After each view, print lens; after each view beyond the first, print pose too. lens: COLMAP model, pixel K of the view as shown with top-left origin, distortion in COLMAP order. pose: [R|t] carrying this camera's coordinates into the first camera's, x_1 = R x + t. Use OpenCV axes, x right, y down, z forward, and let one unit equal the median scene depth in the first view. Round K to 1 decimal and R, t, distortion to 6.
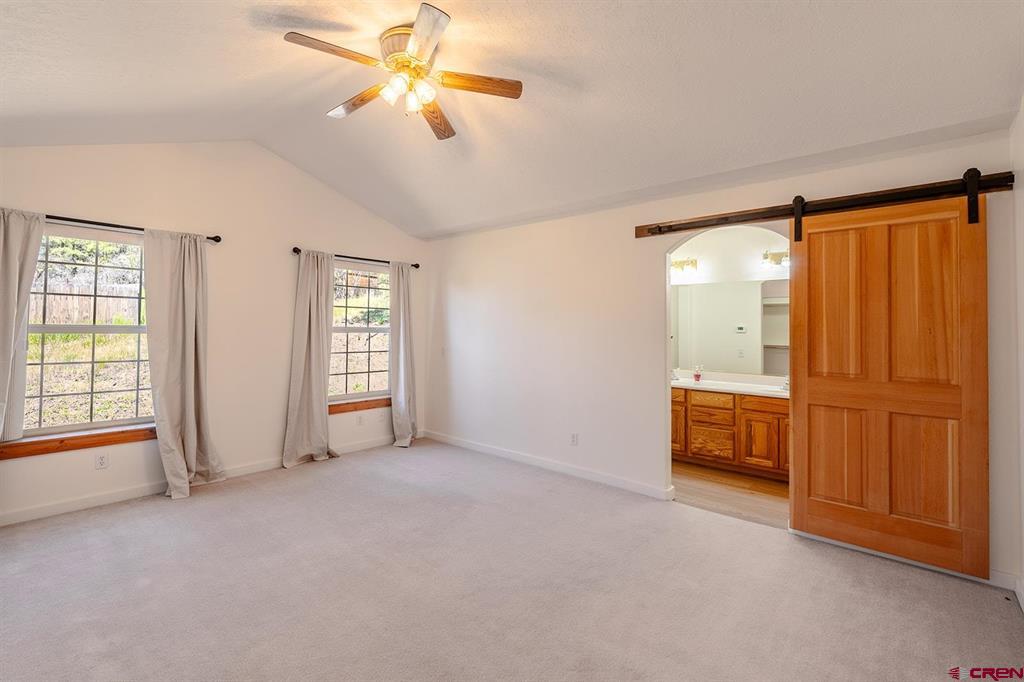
lens RADIAL K [[453.6, 0, 513.4], [0, 453.6, 332.0], [0, 0, 1]] dist [-0.004950, 0.001897]
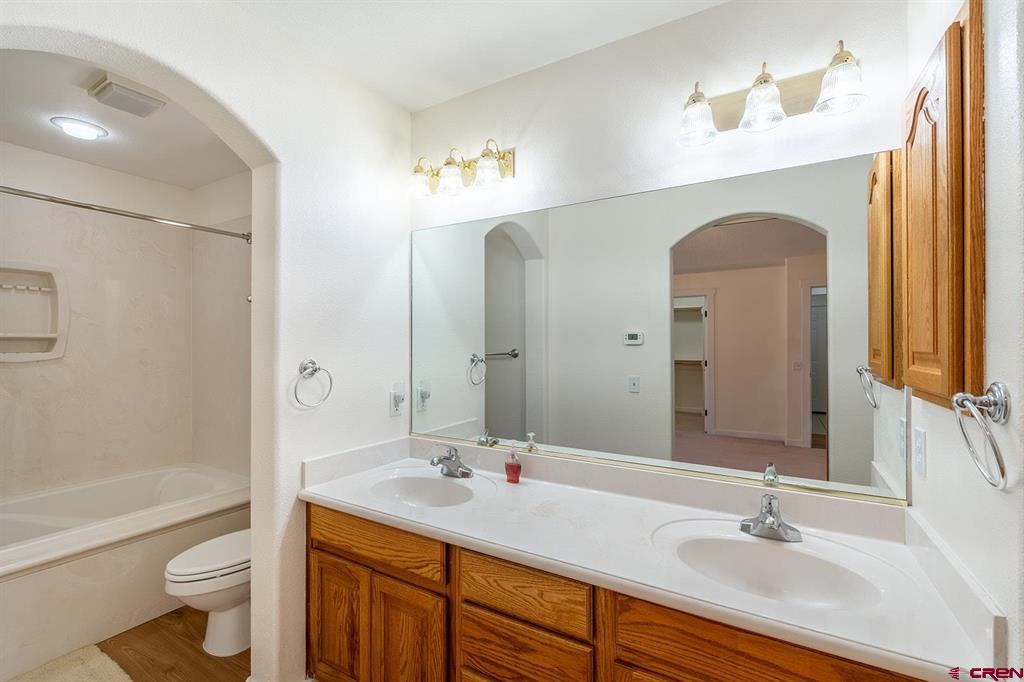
lens RADIAL K [[453.6, 0, 510.8], [0, 453.6, 341.8], [0, 0, 1]] dist [-0.004950, 0.001897]
pose [[0.984069, -0.006254, 0.177679, 0.388346], [0.006448, 0.999979, -0.000513, -0.003693], [-0.177672, 0.001650, 0.984088, 0.737274]]
